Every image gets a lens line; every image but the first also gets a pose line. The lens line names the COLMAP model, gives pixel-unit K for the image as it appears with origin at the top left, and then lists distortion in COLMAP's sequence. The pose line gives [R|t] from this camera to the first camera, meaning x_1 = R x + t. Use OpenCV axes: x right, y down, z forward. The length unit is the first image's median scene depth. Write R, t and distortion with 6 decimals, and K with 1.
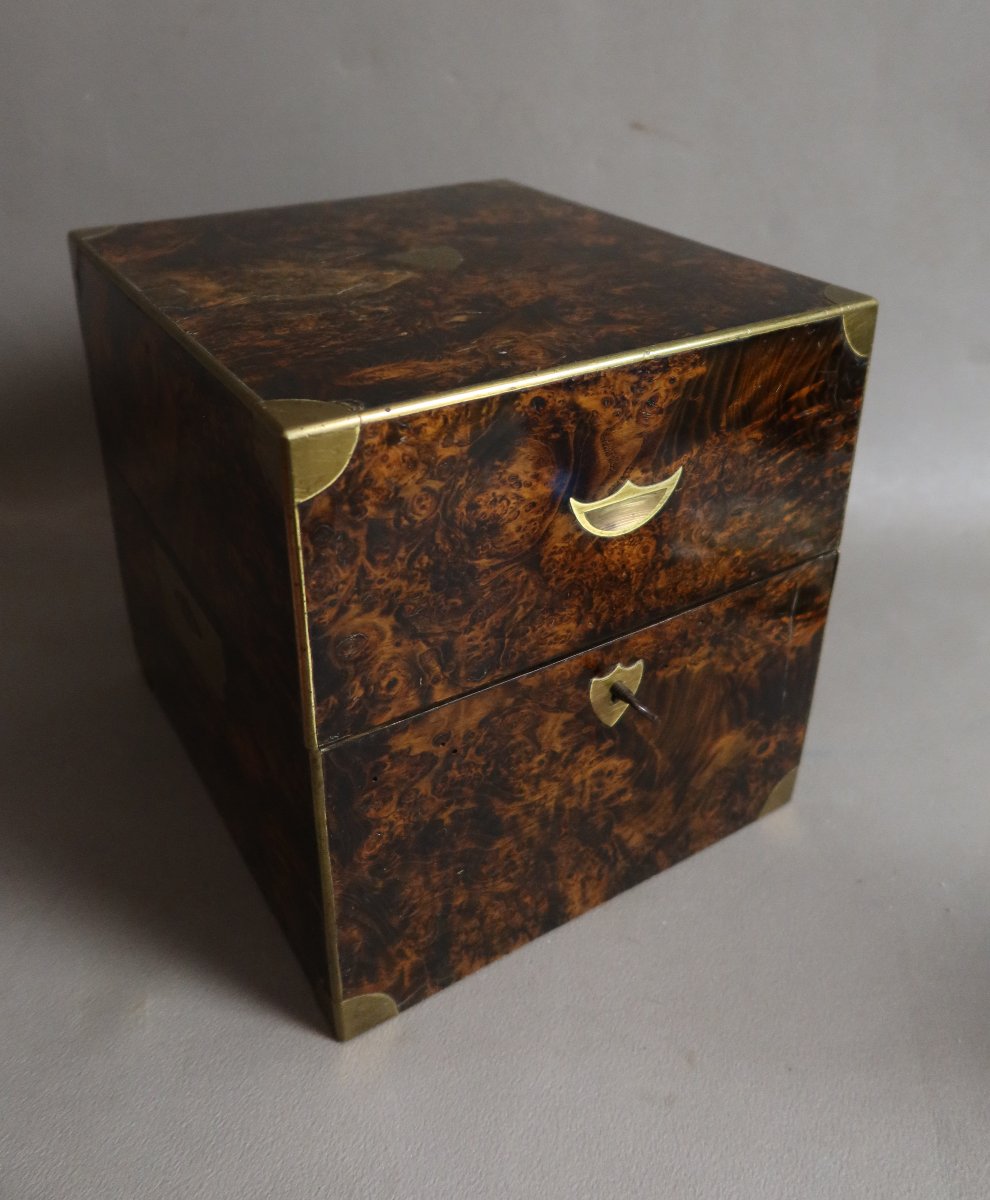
lens RADIAL K [[1056.5, 0, 497.7], [0, 1056.5, 454.9], [0, 0, 1]] dist [-0.010451, 0.009552]
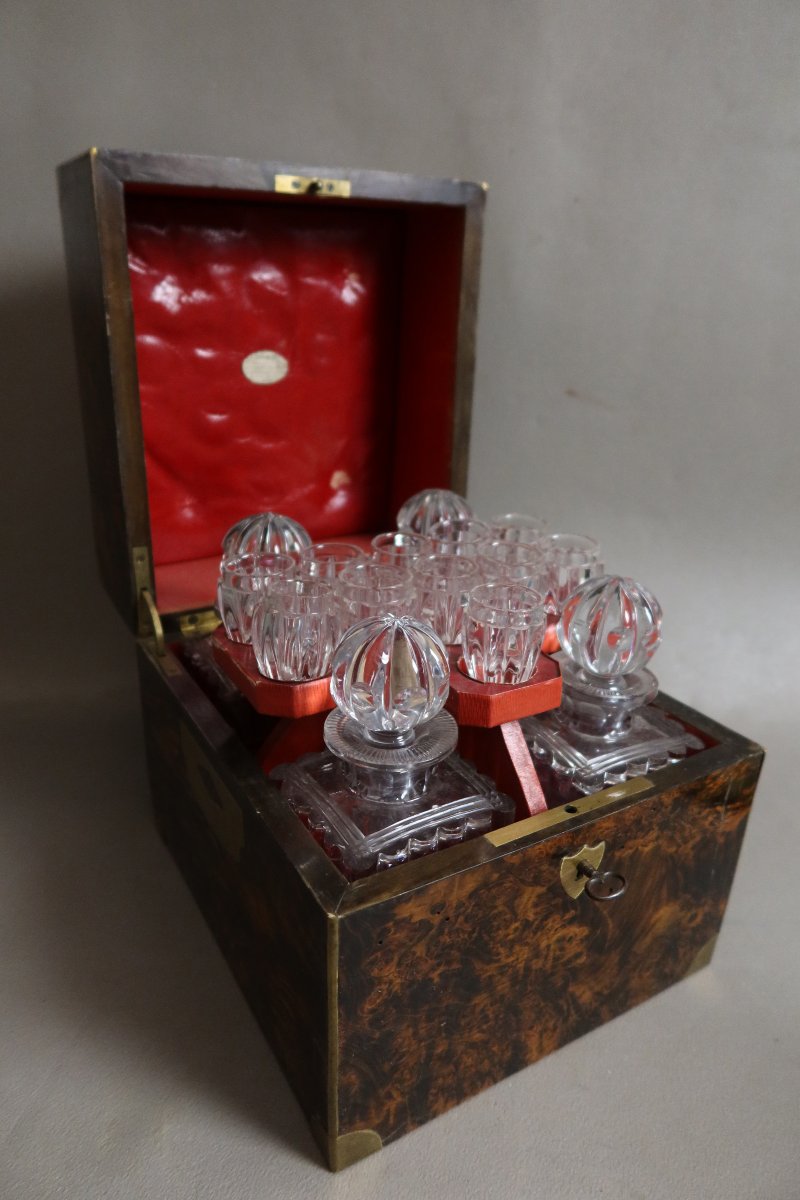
lens RADIAL K [[825.1, 0, 390.8], [0, 825.1, 605.2], [0, 0, 1]] dist [-0.011779, 0.005127]
pose [[0.999262, 0.031028, -0.022633, -0.085432], [-0.032250, 0.997923, -0.055758, -0.006310], [0.020856, 0.056447, 0.998188, 0.082316]]
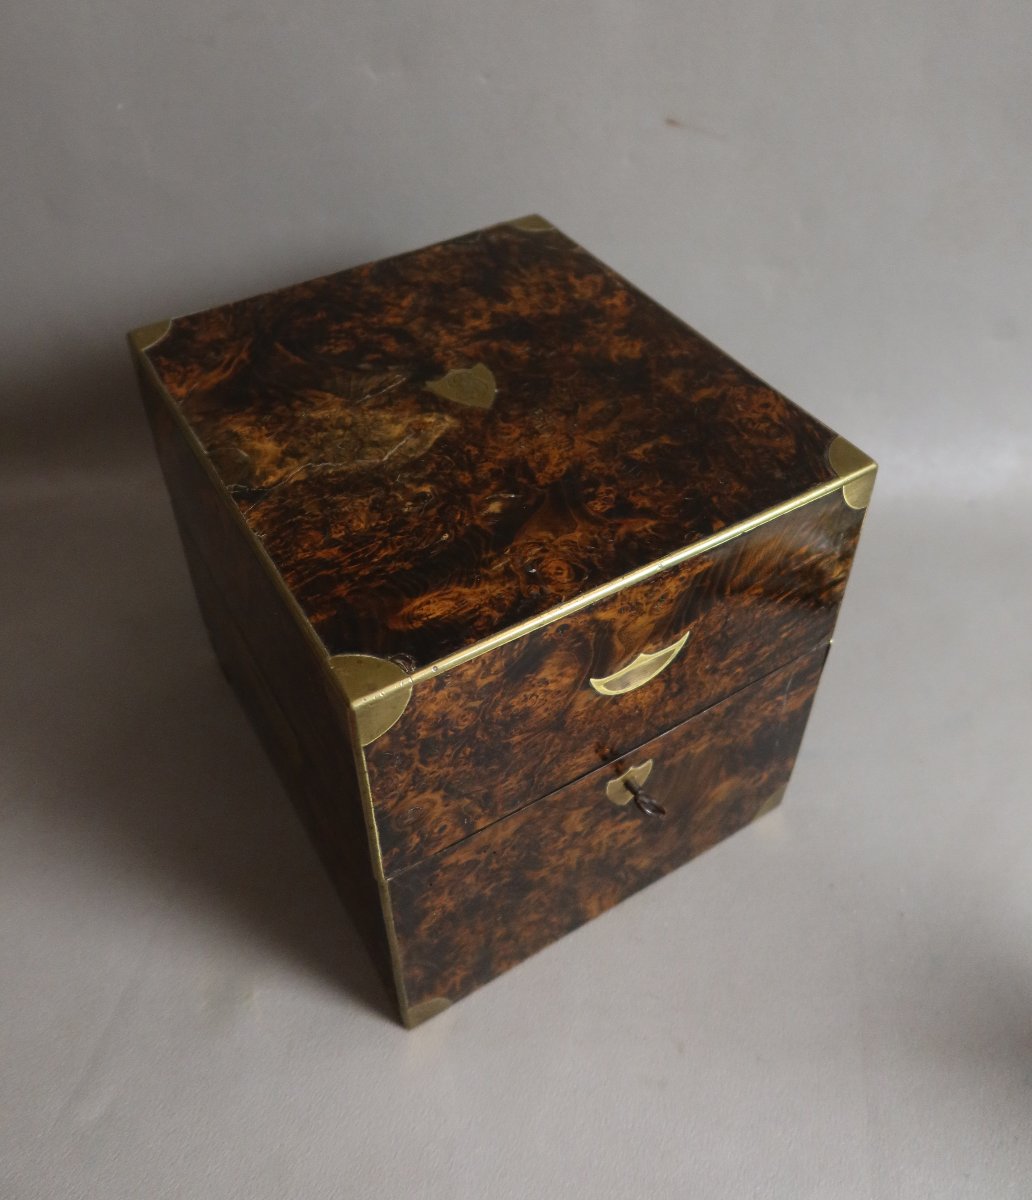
lens RADIAL K [[1060.0, 0, 498.7], [0, 1060.0, 472.3], [0, 0, 1]] dist [-0.000753, -0.000959]
pose [[0.999426, -0.000405, -0.033864, 0.006179], [0.008904, 0.967889, 0.251219, -0.422813], [0.032675, -0.251377, 0.967338, -0.073857]]
